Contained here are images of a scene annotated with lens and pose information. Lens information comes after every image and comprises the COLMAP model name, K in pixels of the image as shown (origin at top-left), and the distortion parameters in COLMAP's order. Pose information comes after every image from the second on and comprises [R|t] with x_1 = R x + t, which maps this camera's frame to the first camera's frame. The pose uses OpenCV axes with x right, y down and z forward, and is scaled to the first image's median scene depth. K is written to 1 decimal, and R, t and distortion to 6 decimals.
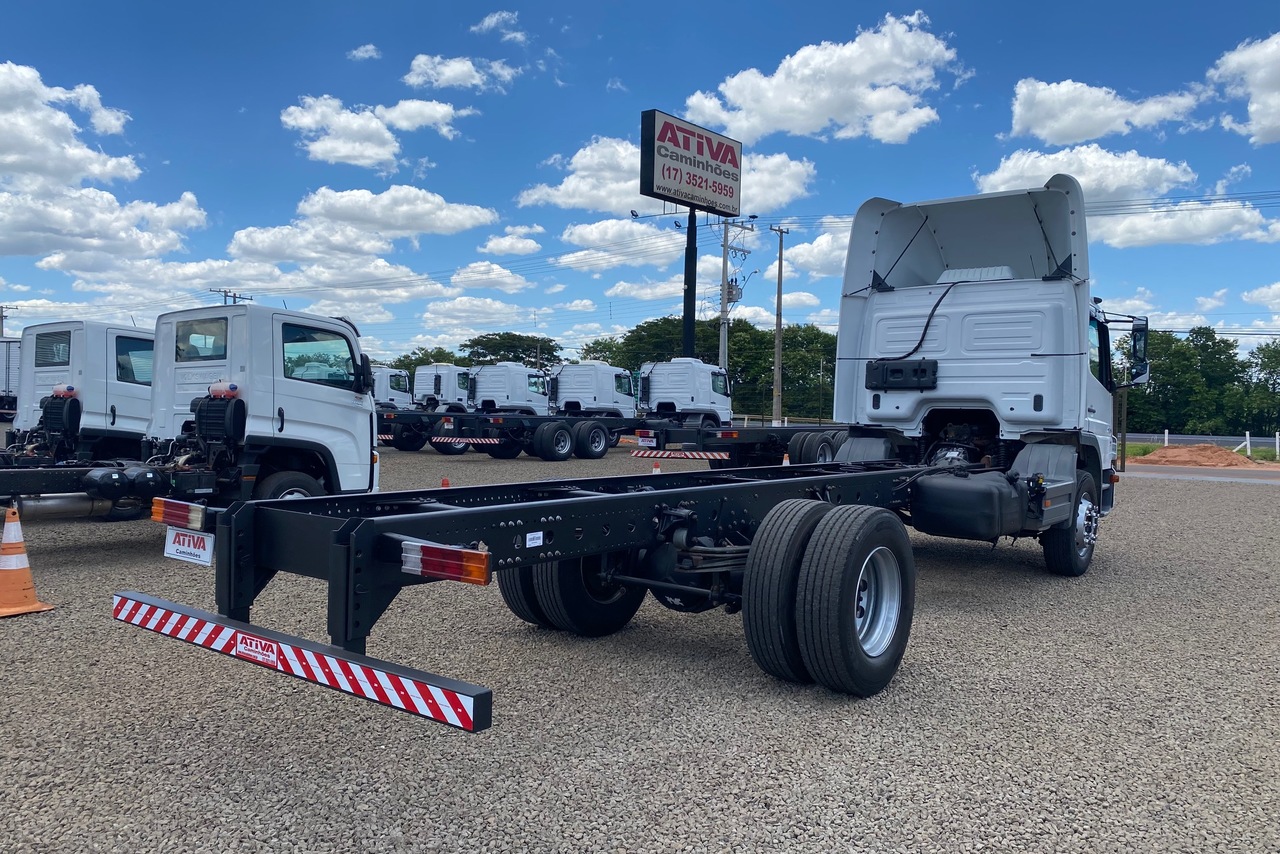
lens RADIAL K [[978.7, 0, 640.0], [0, 978.7, 427.0], [0, 0, 1]] dist [0.003575, 0.000957]
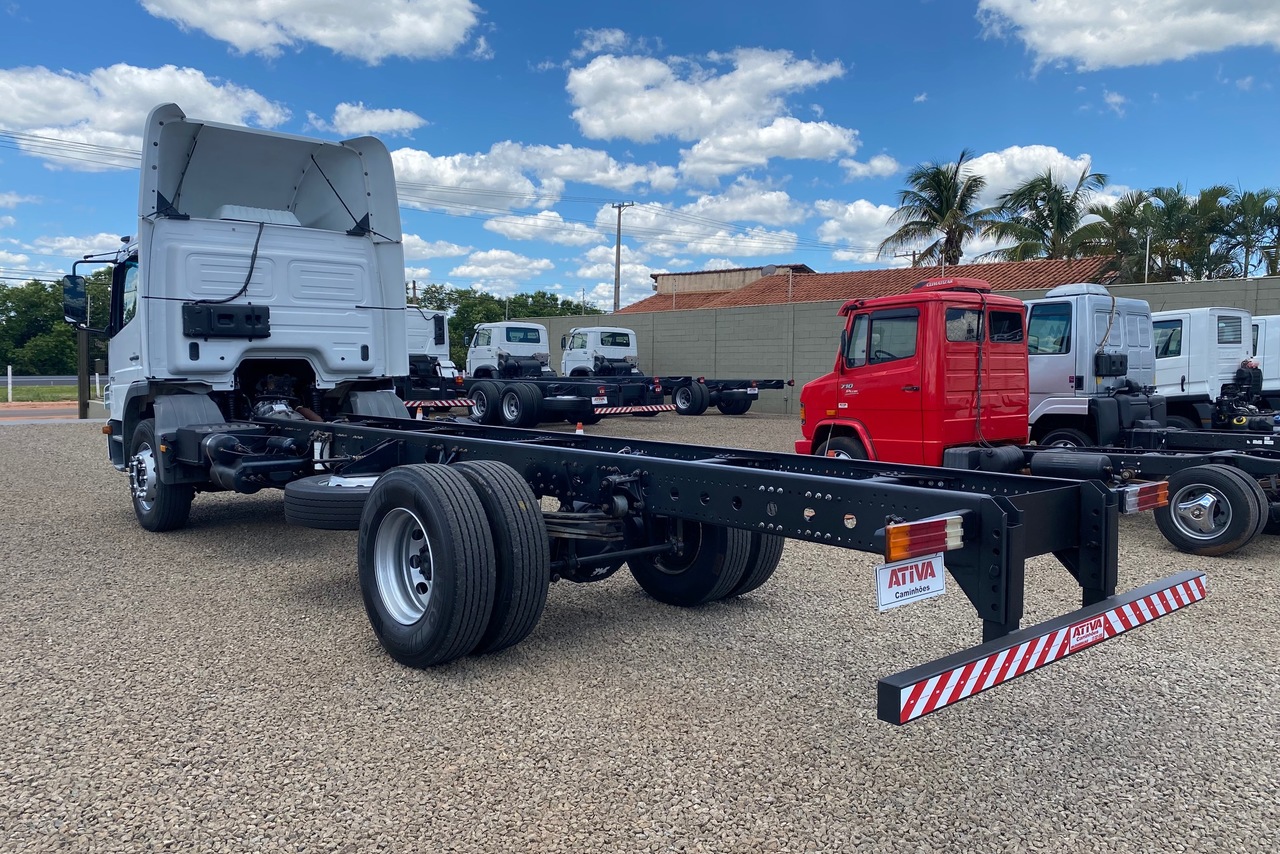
lens RADIAL K [[972.2, 0, 640.0], [0, 972.2, 427.0], [0, 0, 1]] dist [0.000794, 0.001130]
pose [[0.182685, -0.081827, 0.979760, -0.535319], [0.015906, 0.996646, 0.080272, -0.022730], [-0.983043, 0.000920, 0.183374, 0.482739]]
